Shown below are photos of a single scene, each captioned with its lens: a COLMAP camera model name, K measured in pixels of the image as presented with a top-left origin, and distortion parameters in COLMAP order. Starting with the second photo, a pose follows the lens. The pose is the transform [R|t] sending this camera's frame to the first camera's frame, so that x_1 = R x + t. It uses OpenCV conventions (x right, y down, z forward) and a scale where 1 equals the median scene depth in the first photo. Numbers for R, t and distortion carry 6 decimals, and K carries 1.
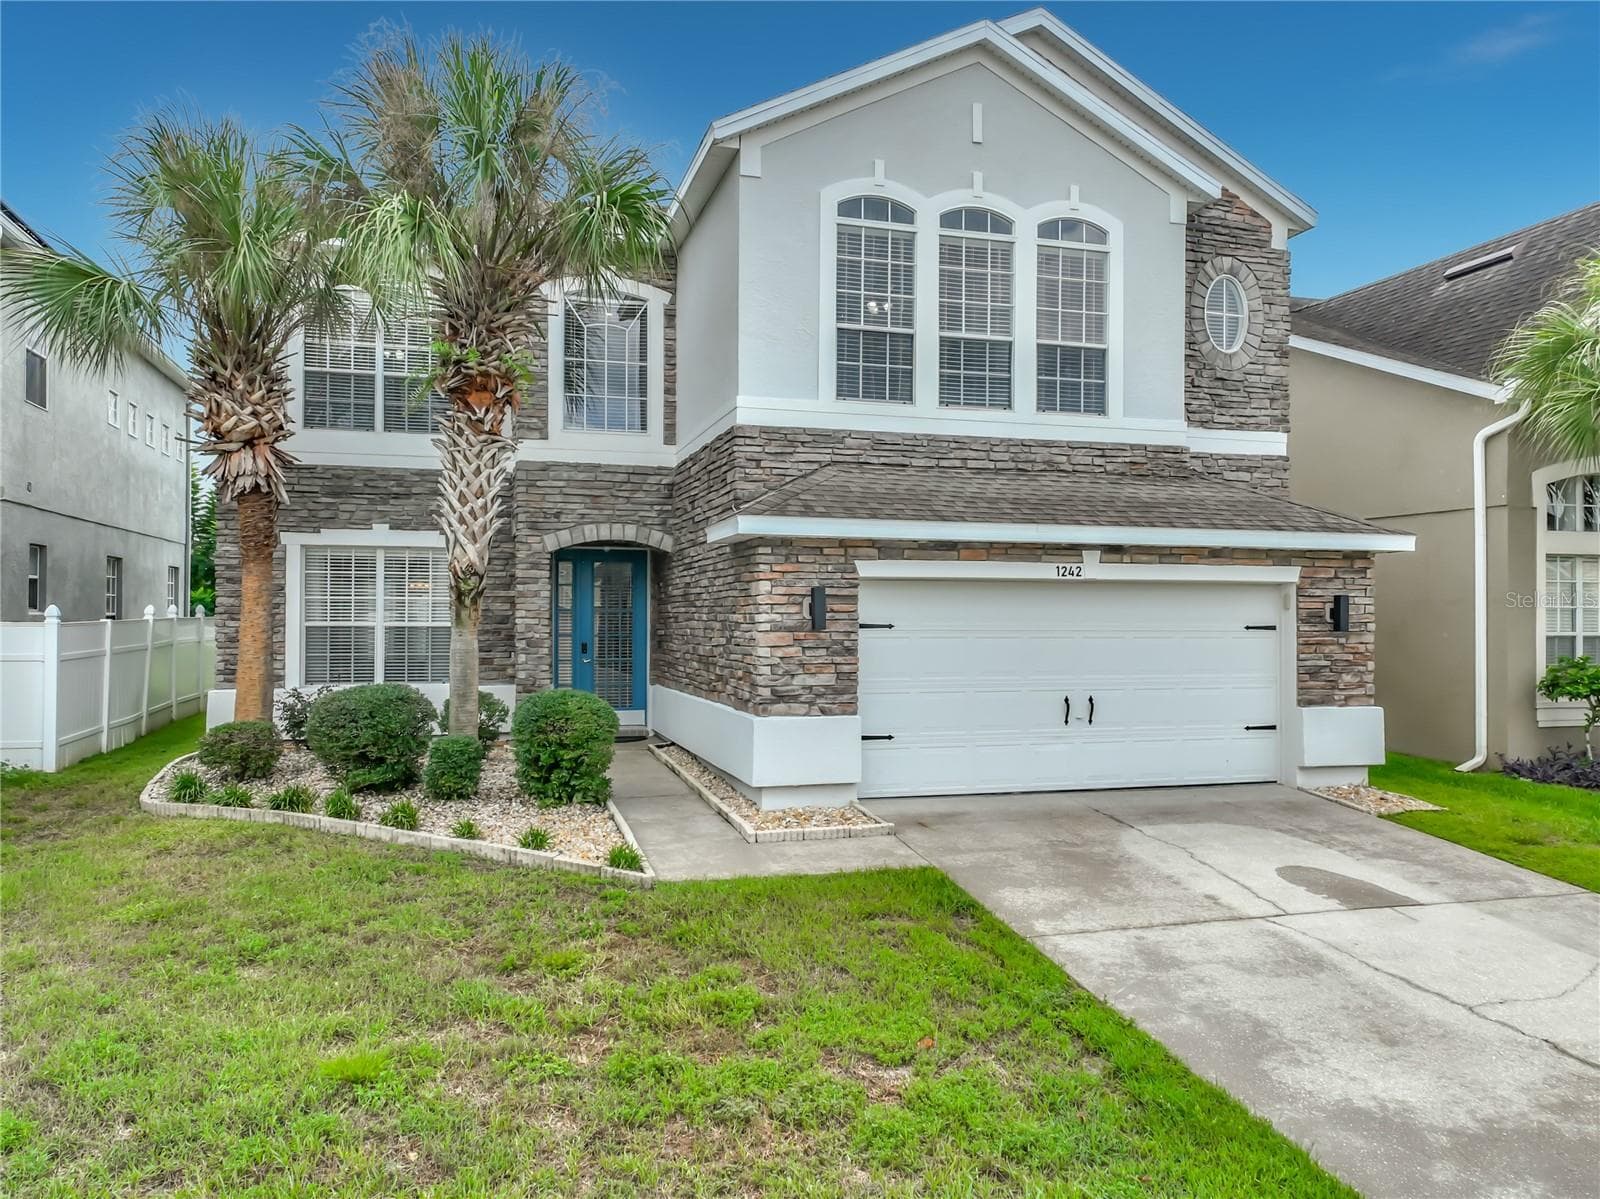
lens RADIAL K [[1138.8, 0, 799.2], [0, 1138.8, 602.2], [0, 0, 1]] dist [0.003301, 0.003803]
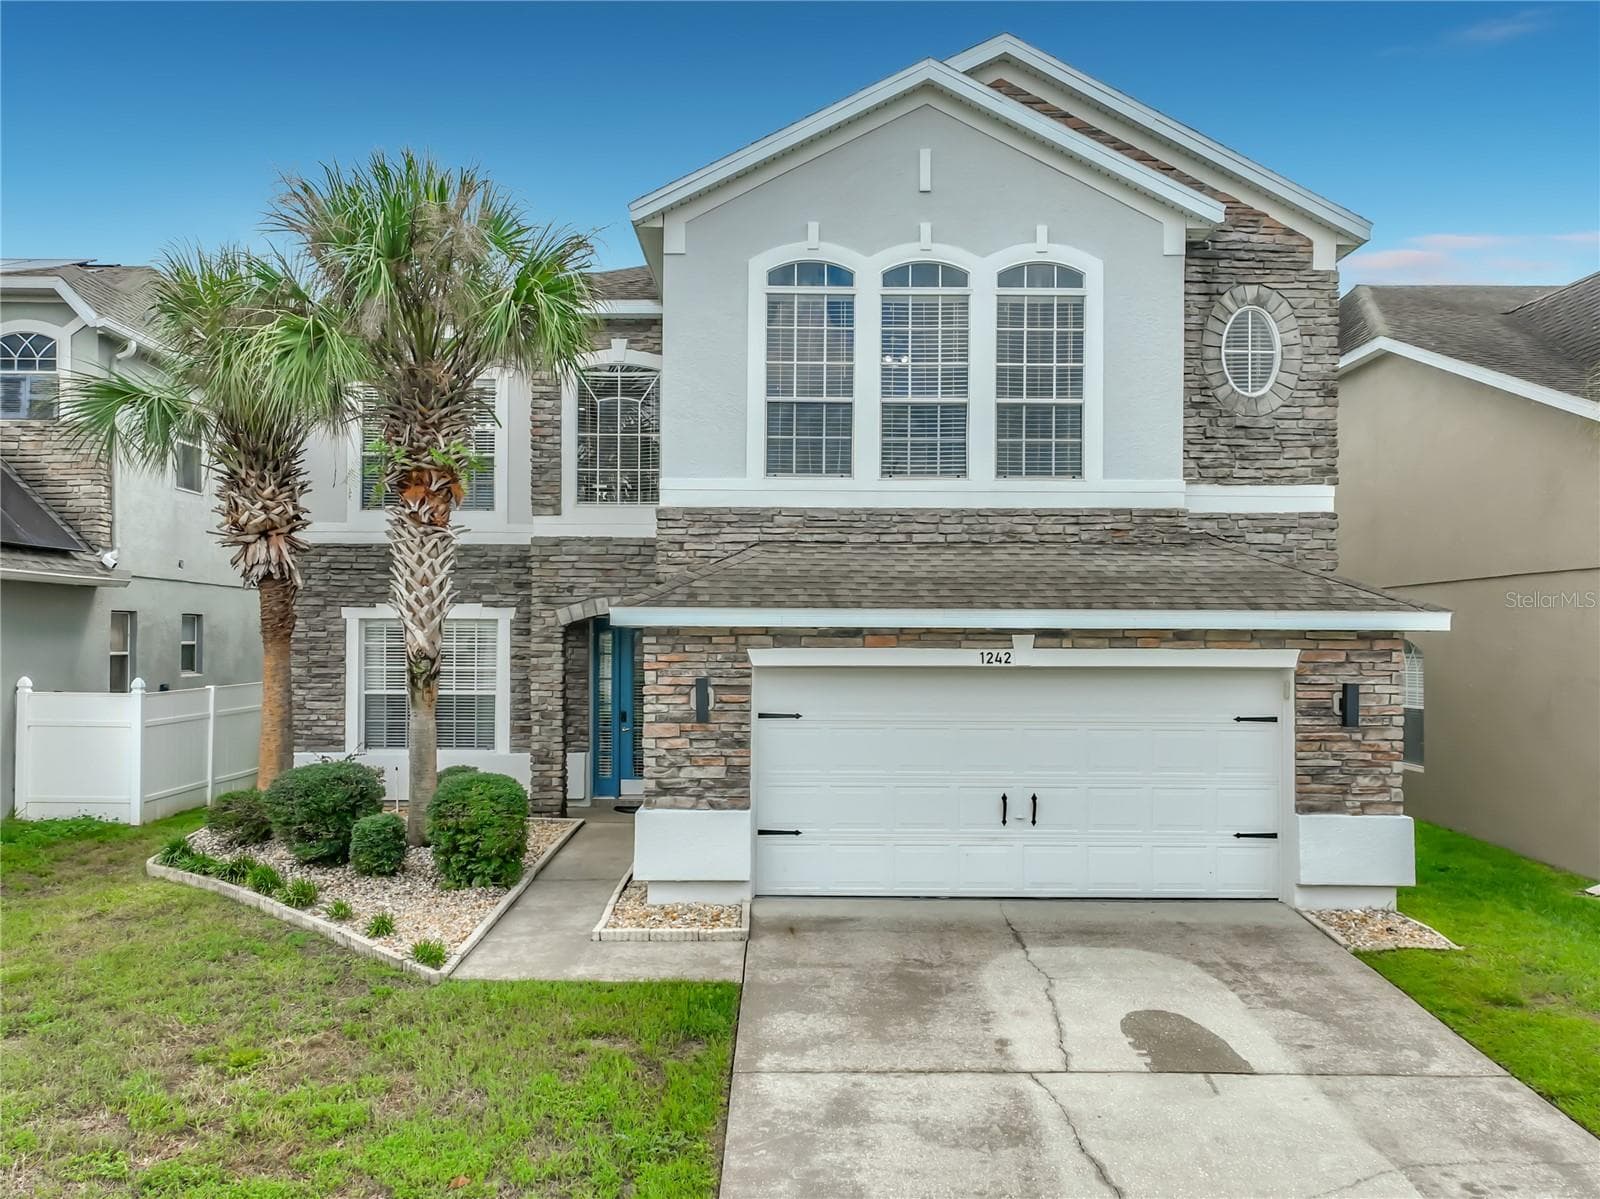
lens RADIAL K [[1202.8, 0, 802.5], [0, 1202.8, 629.4], [0, 0, 1]] dist [0.002347, 0.008287]
pose [[0.961337, -0.002075, -0.275367, 0.333783], [0.002085, 0.999998, -0.000255, -0.047242], [0.275366, -0.000329, 0.961339, 0.031368]]
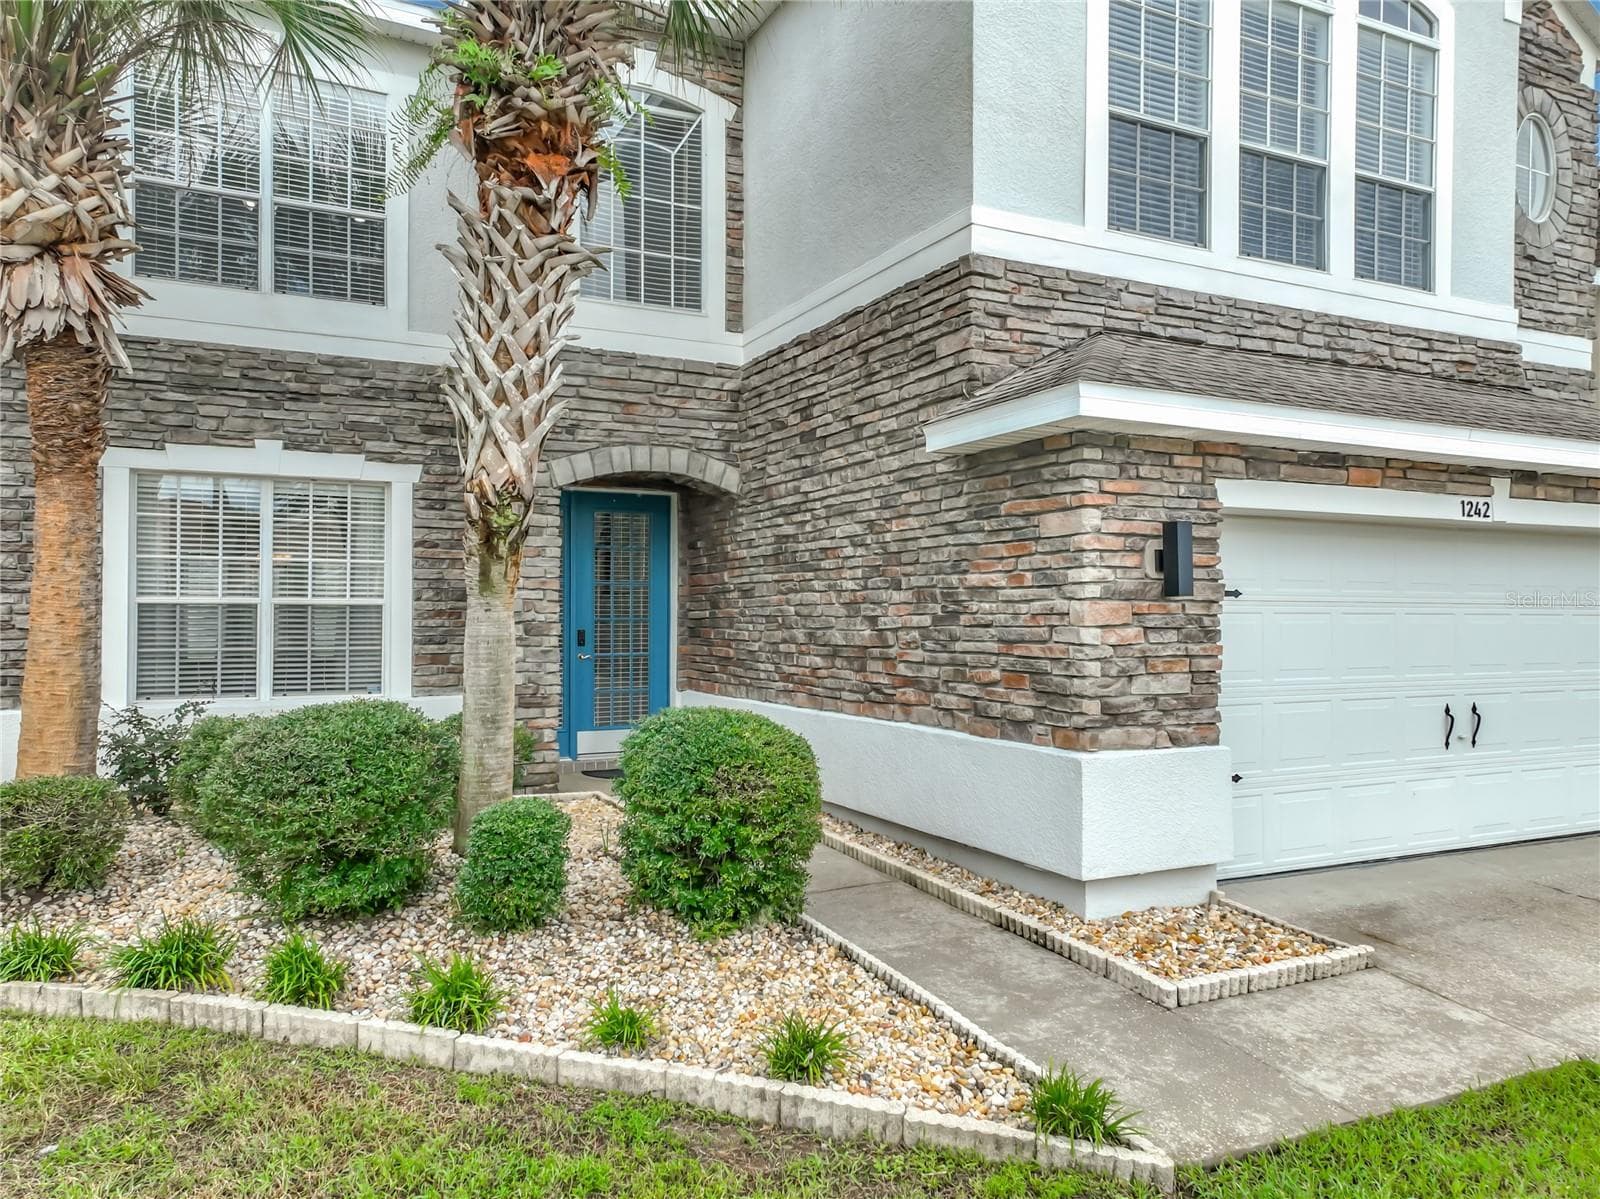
lens RADIAL K [[1119.5, 0, 800.9], [0, 1119.5, 596.9], [0, 0, 1]] dist [0.005303, 0.028320]
pose [[0.984164, 0.001855, 0.177251, -0.232940], [-0.001458, 0.999996, -0.002368, 0.022725], [-0.177255, 0.002072, 0.984163, 0.422012]]
